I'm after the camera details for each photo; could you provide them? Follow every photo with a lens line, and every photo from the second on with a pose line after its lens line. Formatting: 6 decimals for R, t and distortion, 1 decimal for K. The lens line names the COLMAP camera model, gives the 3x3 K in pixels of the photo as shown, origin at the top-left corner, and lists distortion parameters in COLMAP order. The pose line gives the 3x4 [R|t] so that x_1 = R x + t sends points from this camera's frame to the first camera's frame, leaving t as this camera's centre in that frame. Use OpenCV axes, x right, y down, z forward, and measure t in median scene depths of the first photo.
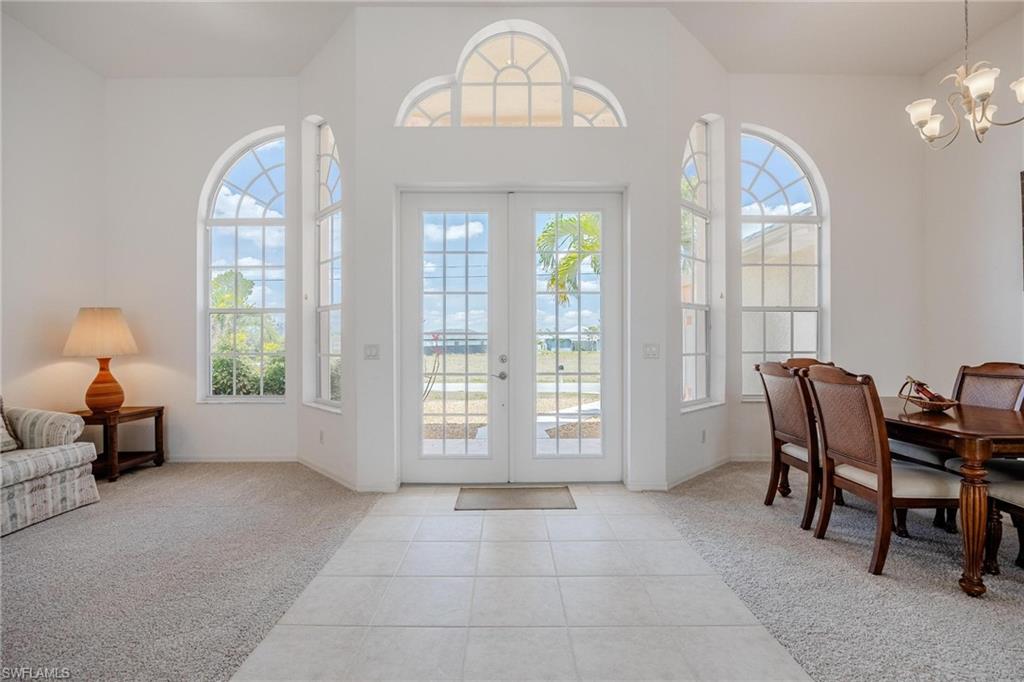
lens RADIAL K [[468.9, 0, 510.1], [0, 468.9, 342.4], [0, 0, 1]] dist [-0.005487, -0.001542]
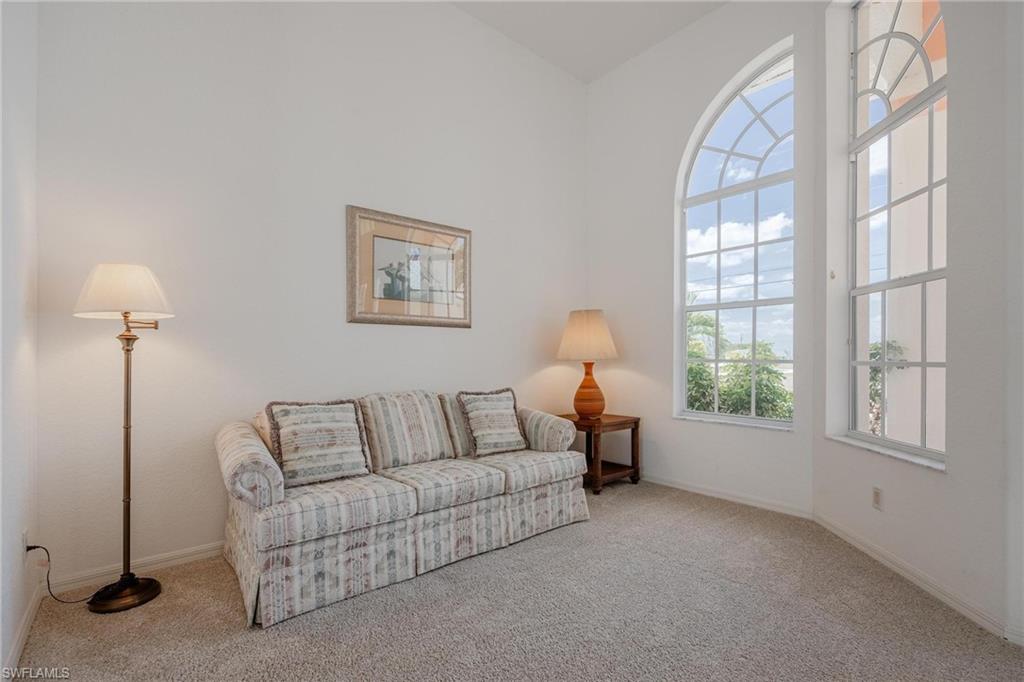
lens RADIAL K [[444.0, 0, 509.7], [0, 444.0, 350.6], [0, 0, 1]] dist [0.001184, 0.000172]
pose [[0.661850, -0.004241, -0.749624, -0.291262], [-0.005491, 0.999930, -0.010505, 0.020011], [0.749616, 0.011068, 0.661780, 0.269589]]
